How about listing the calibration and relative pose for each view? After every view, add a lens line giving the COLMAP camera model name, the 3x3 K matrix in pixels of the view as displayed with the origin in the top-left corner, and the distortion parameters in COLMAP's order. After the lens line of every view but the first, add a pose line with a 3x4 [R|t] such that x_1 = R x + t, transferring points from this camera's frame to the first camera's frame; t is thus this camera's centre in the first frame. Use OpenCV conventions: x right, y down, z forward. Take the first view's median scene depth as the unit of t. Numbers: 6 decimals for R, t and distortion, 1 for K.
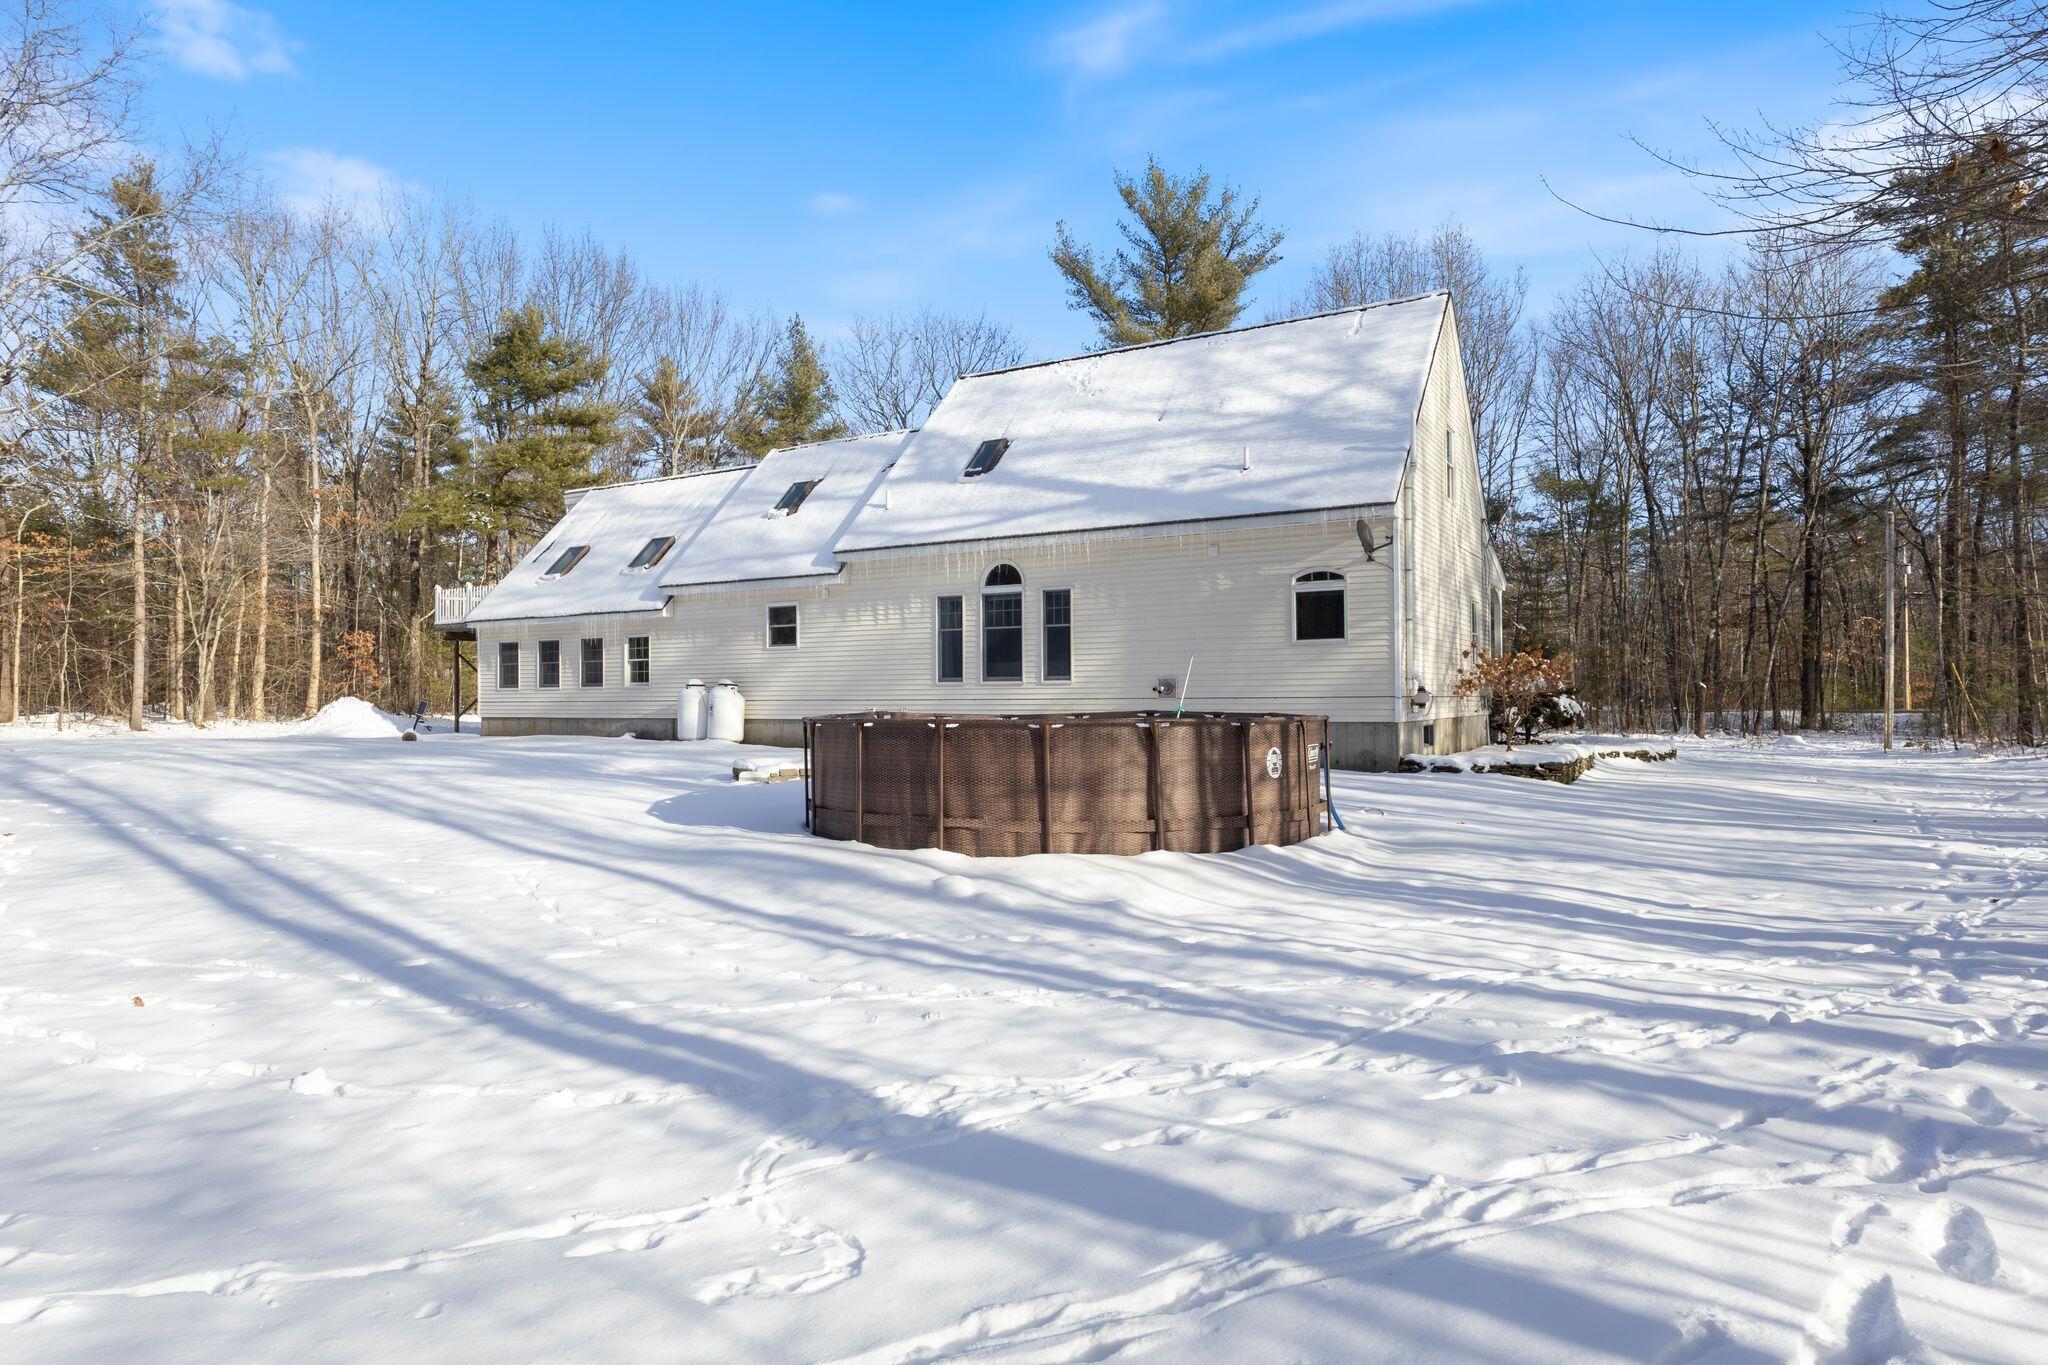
lens RADIAL K [[1164.0, 0, 1030.4], [0, 1164.0, 623.5], [0, 0, 1]] dist [-0.001326, -0.000087]
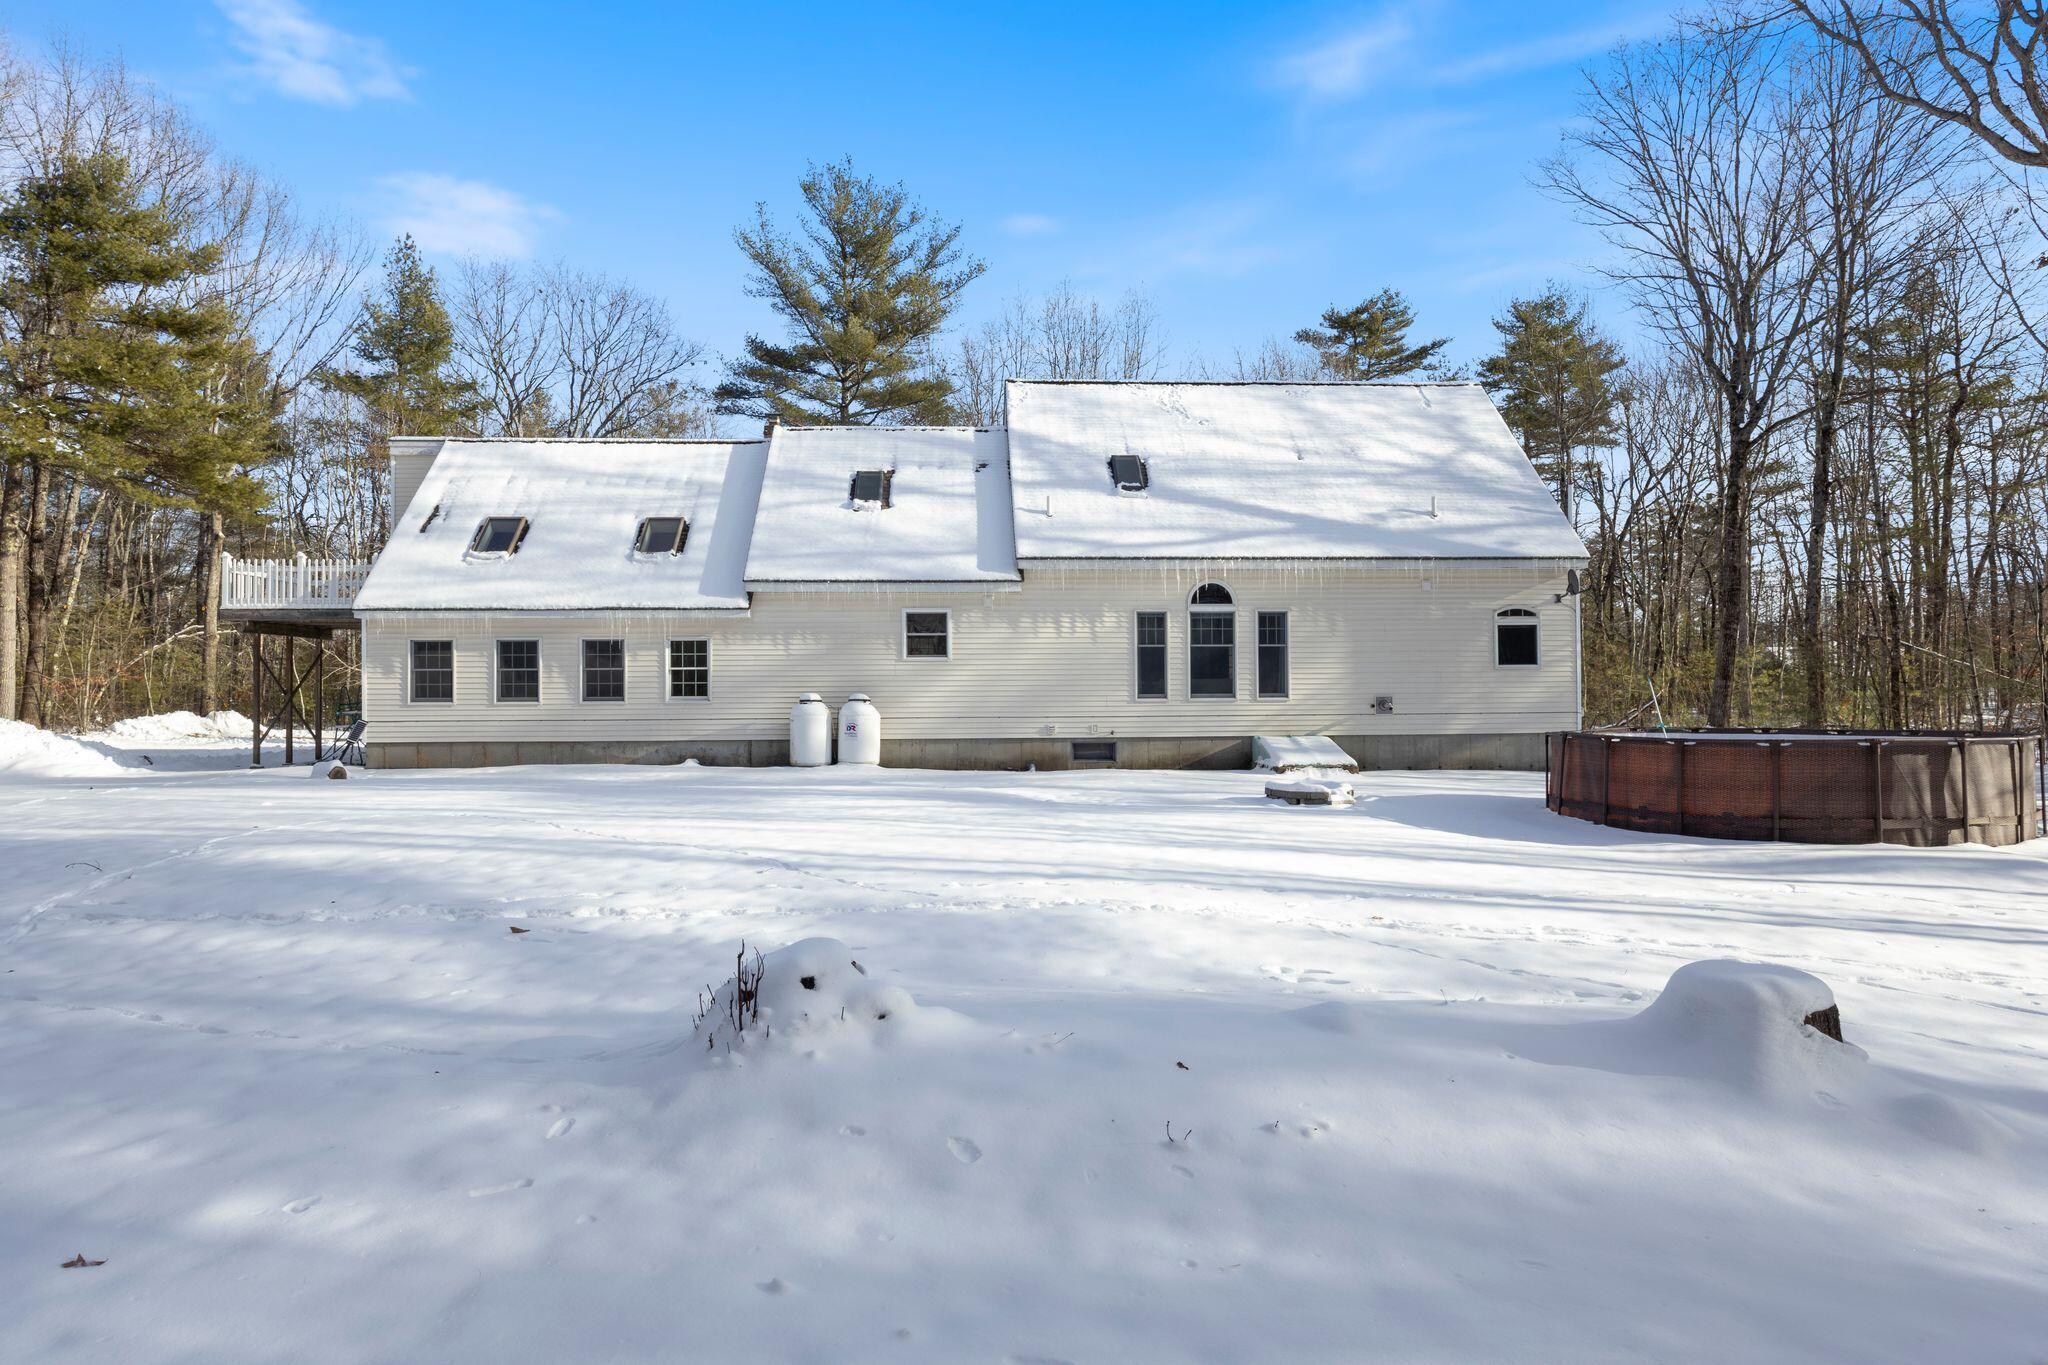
lens RADIAL K [[1144.6, 0, 1024.0], [0, 1144.6, 682.5], [0, 0, 1]] dist [-0.001545, -0.000236]
pose [[0.831883, 0.012817, 0.554803, -0.668281], [-0.033739, 0.999052, 0.027510, 0.012909], [-0.553924, -0.041604, 0.831527, 0.239888]]
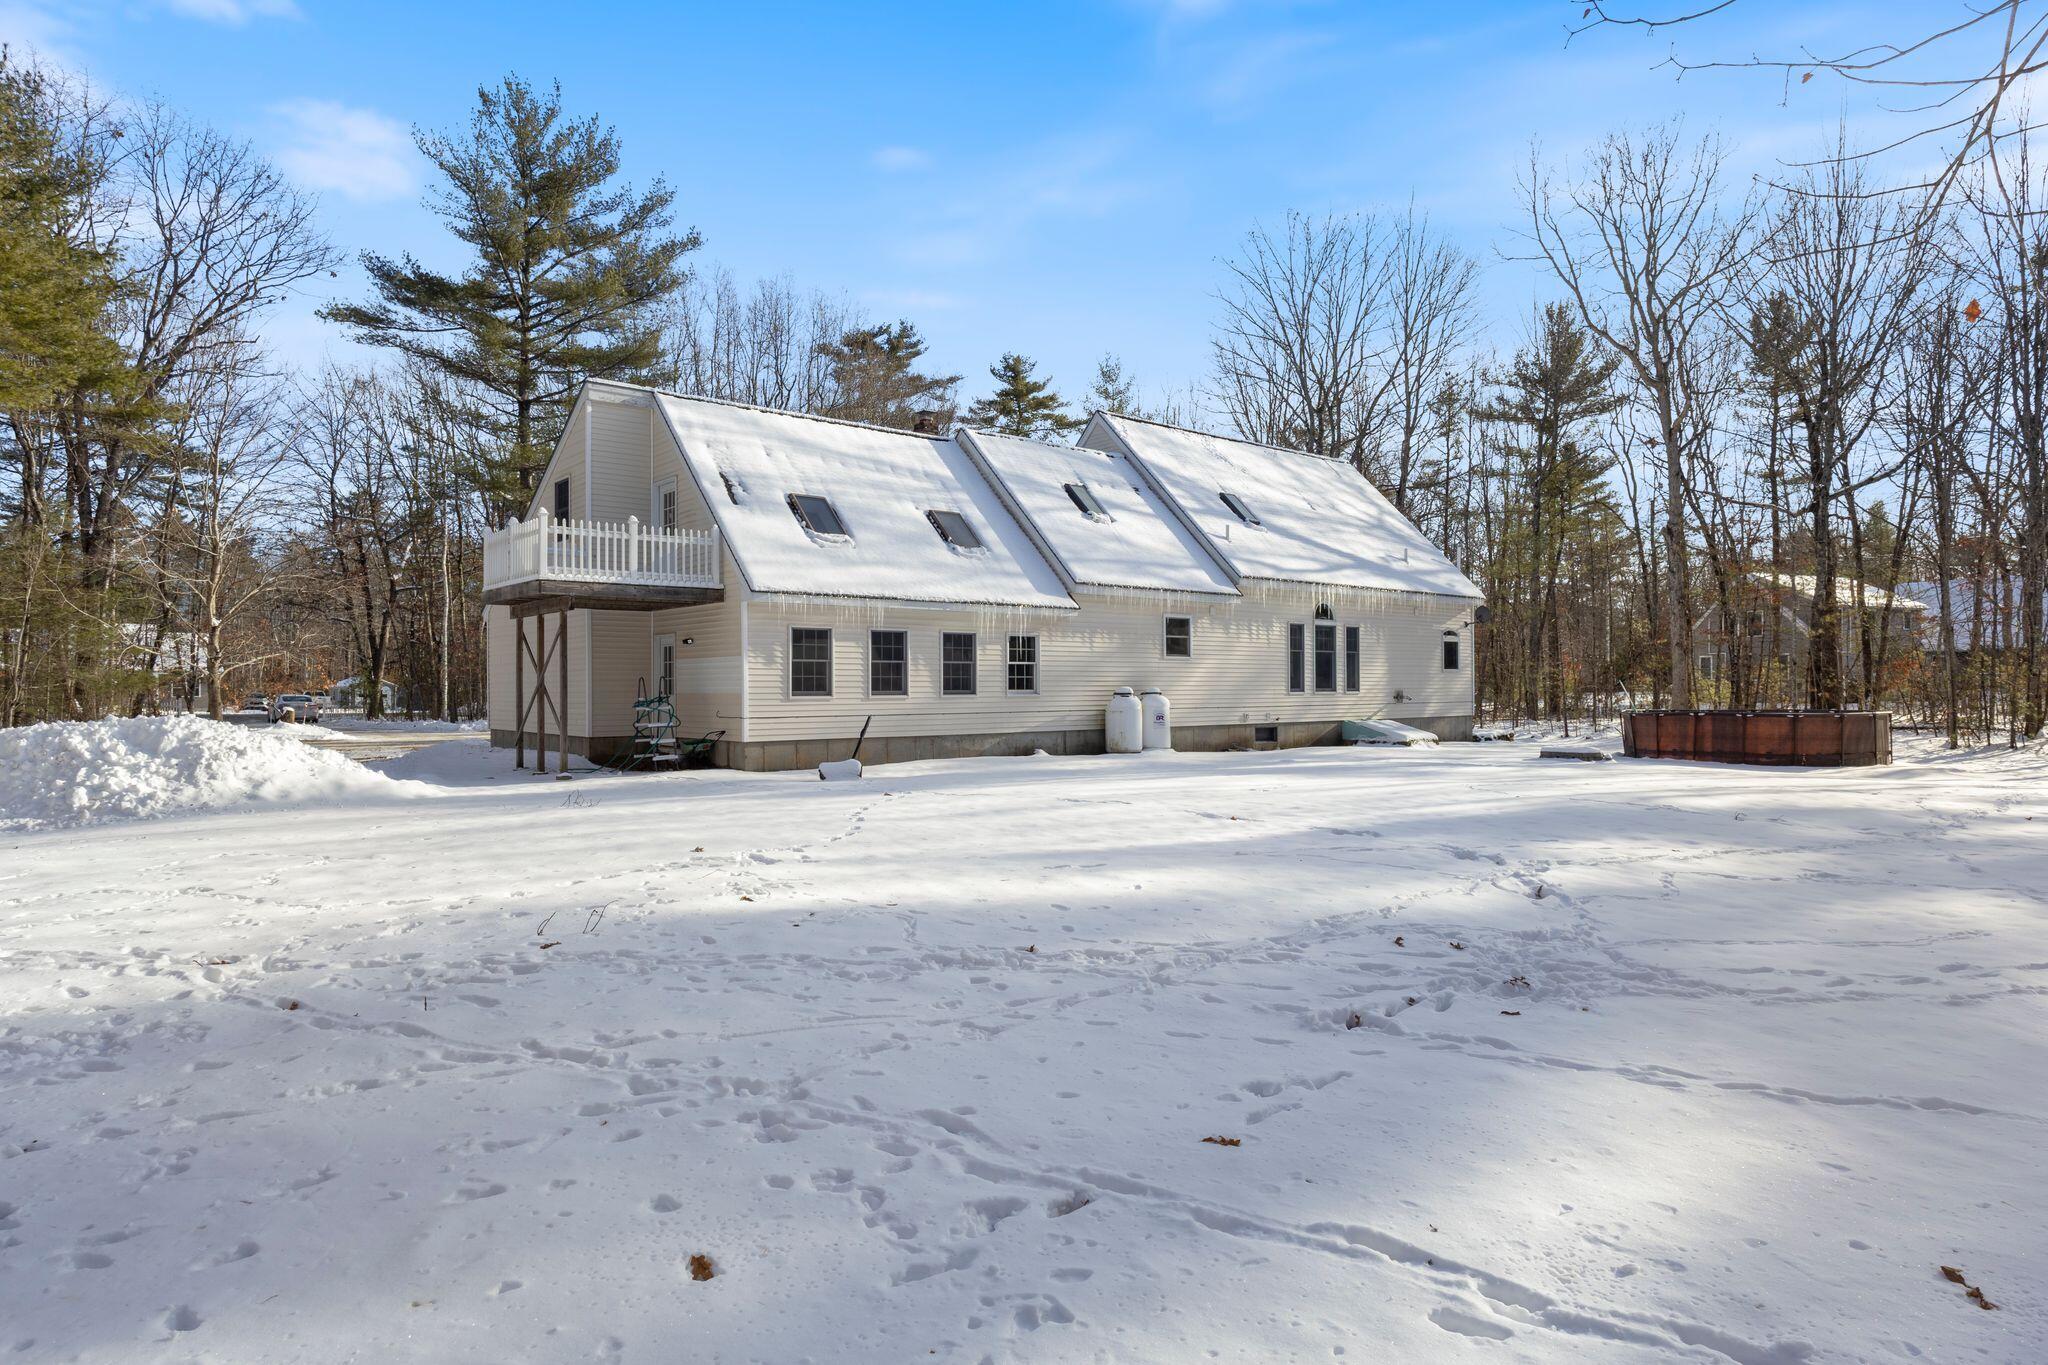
lens RADIAL K [[1144.6, 0, 1024.0], [0, 1144.6, 682.5], [0, 0, 1]] dist [-0.001545, -0.000236]
pose [[0.336919, 0.013125, 0.941442, -1.277908], [-0.051743, 0.998650, 0.004595, 0.047425], [-0.940111, -0.050261, 0.337143, 0.822099]]
